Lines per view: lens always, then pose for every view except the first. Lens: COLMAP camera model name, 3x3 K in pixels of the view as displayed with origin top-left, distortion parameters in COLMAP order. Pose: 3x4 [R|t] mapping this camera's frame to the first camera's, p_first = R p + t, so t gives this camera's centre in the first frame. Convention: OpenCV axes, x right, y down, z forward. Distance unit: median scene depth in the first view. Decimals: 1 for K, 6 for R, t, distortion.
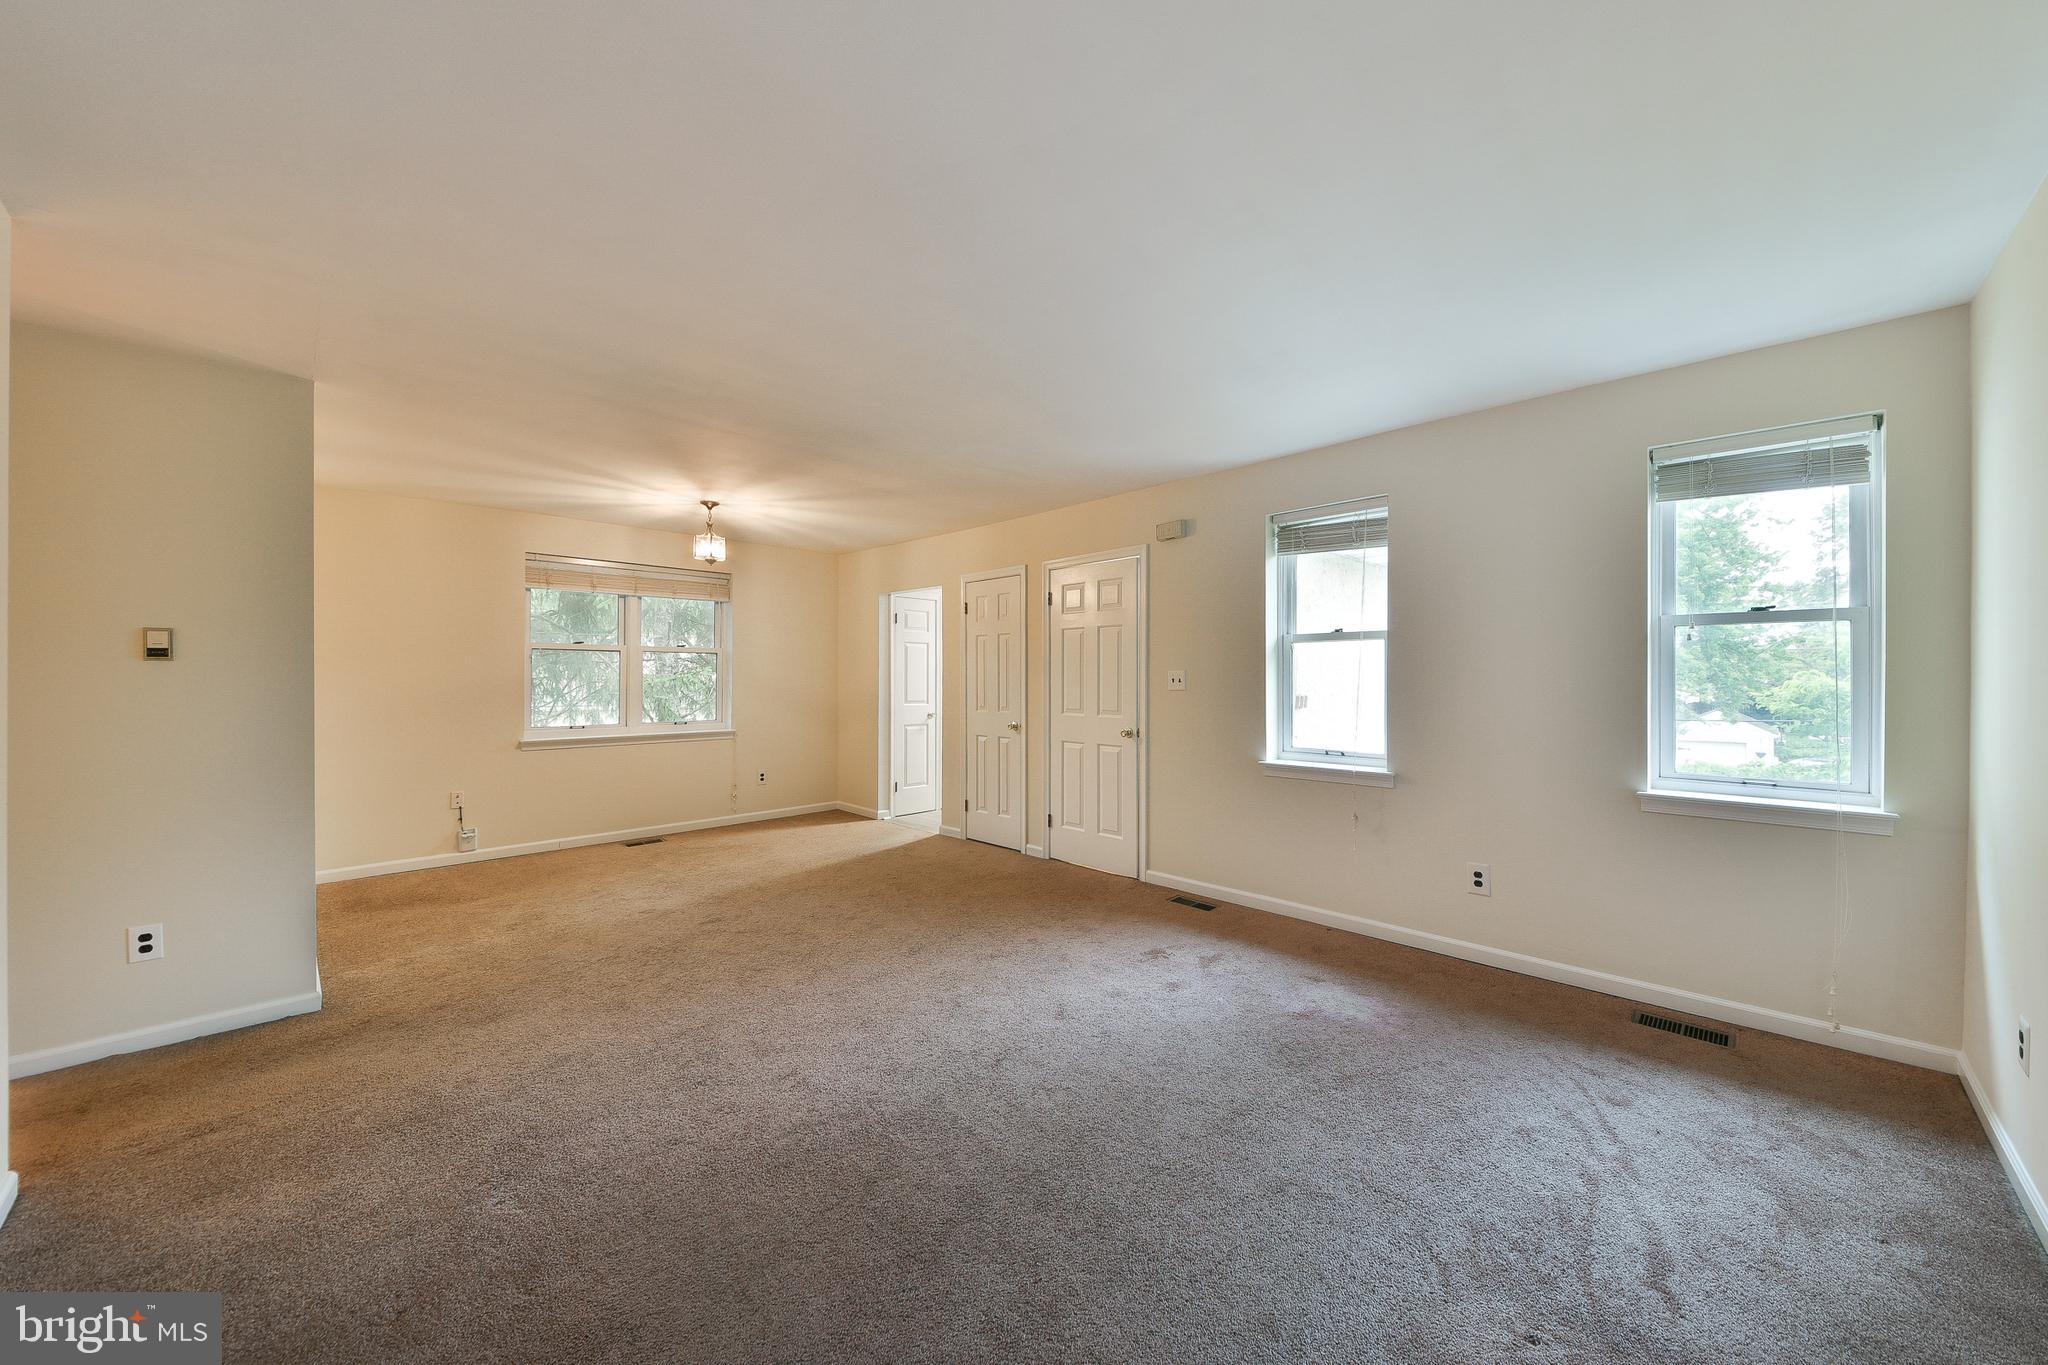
lens RADIAL K [[733.9, 0, 1024.0], [0, 733.9, 682.5], [0, 0, 1]] dist [0.001347, 0.000095]
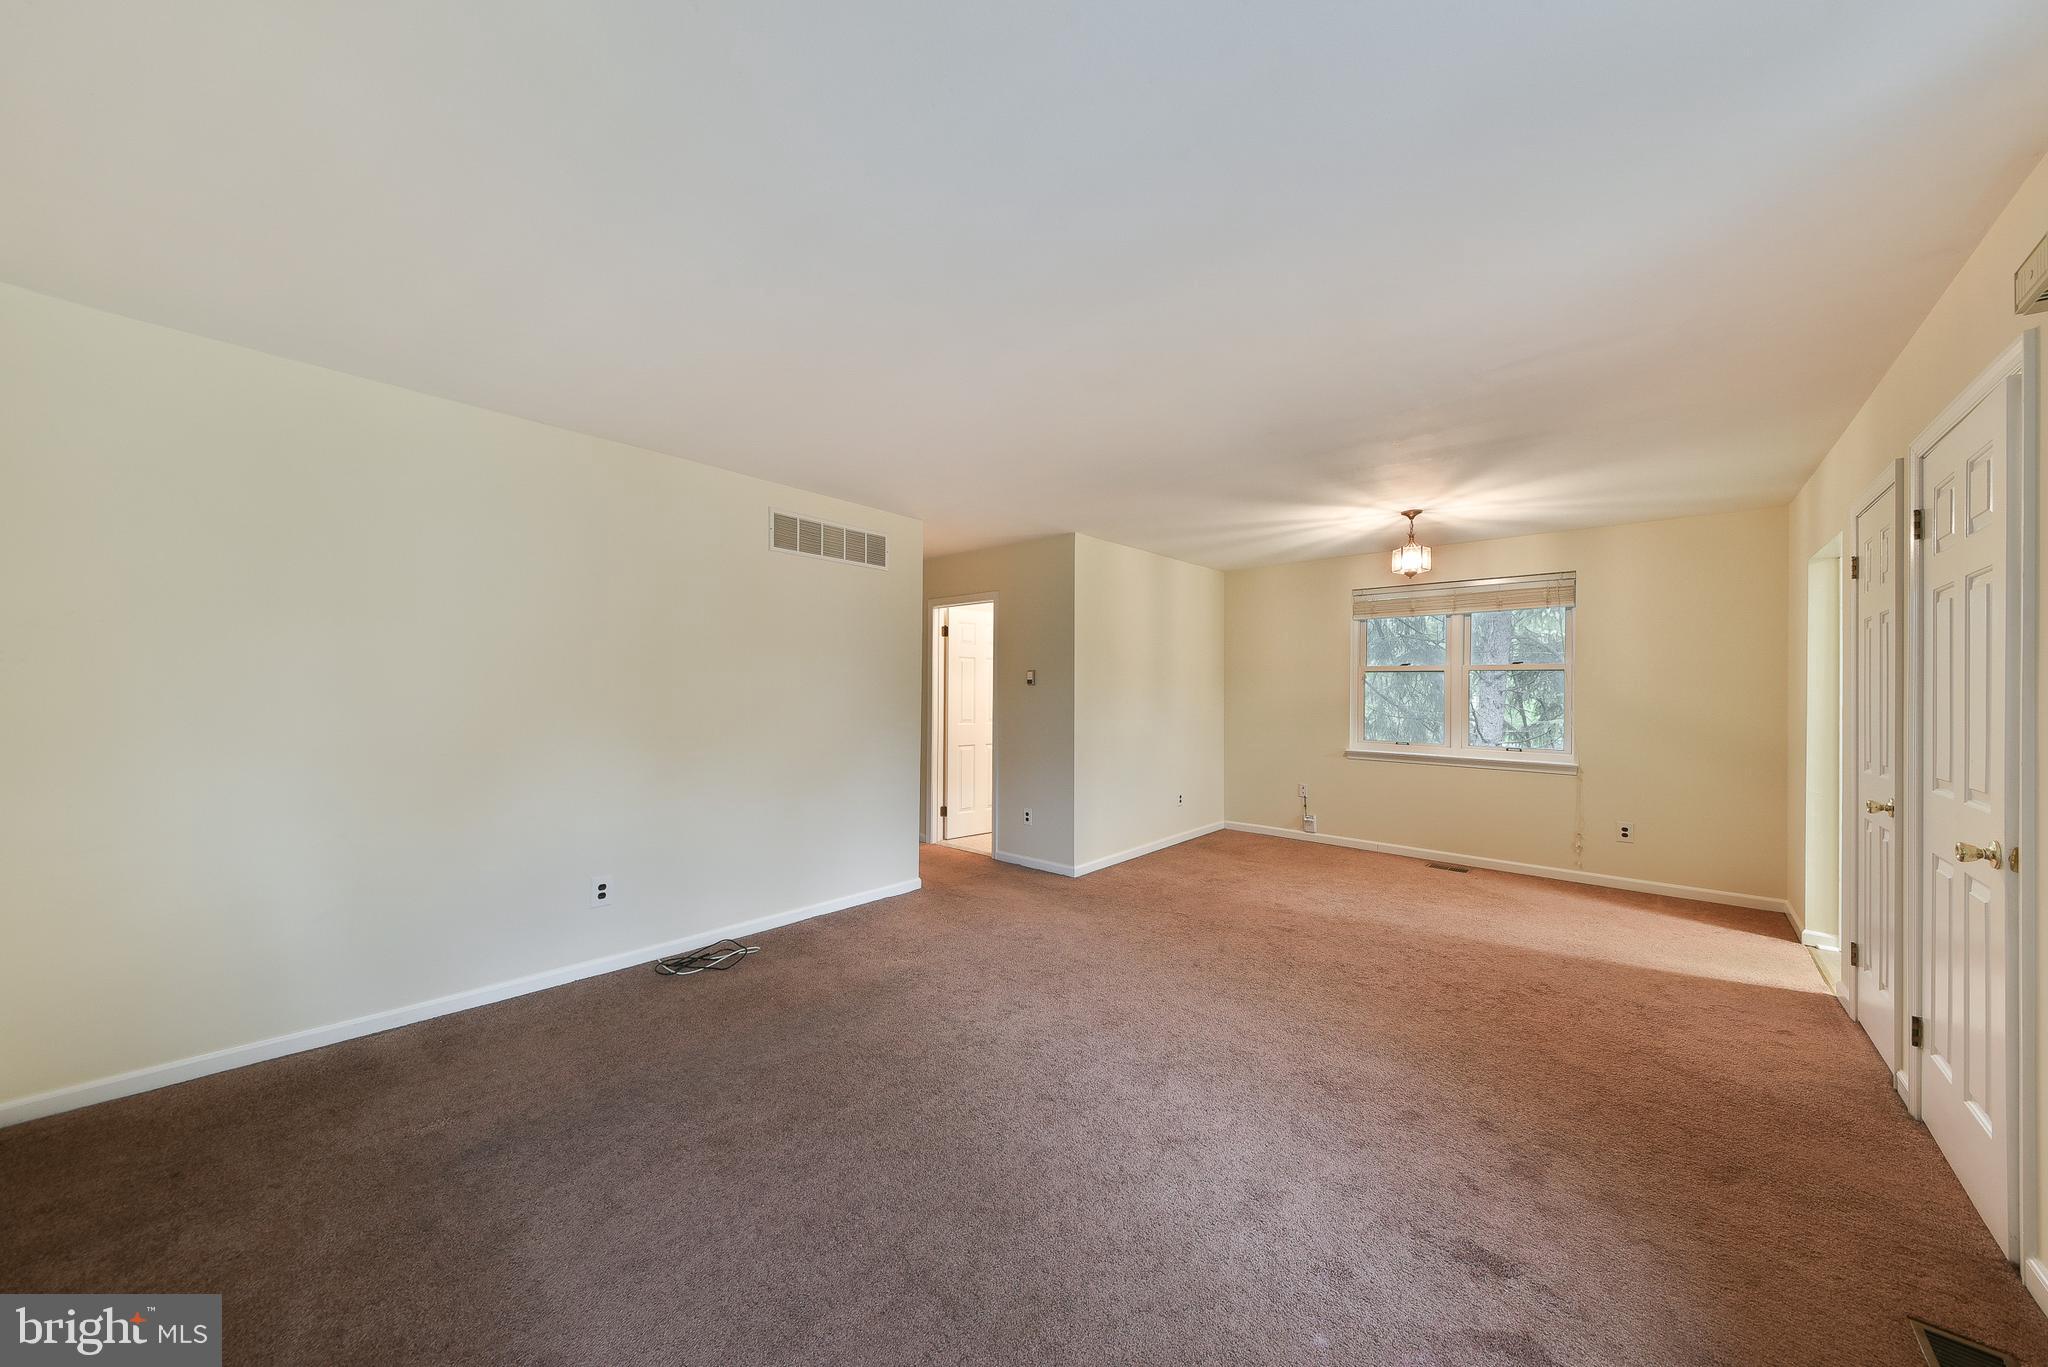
lens RADIAL K [[676.2, 0, 1011.7], [0, 676.2, 699.0], [0, 0, 1]] dist [0.000064, -0.000030]
pose [[0.057677, 0.010181, -0.998283, 0.460488], [-0.017014, 0.999813, 0.009213, -0.004927], [0.998190, 0.016454, 0.057839, 0.493604]]
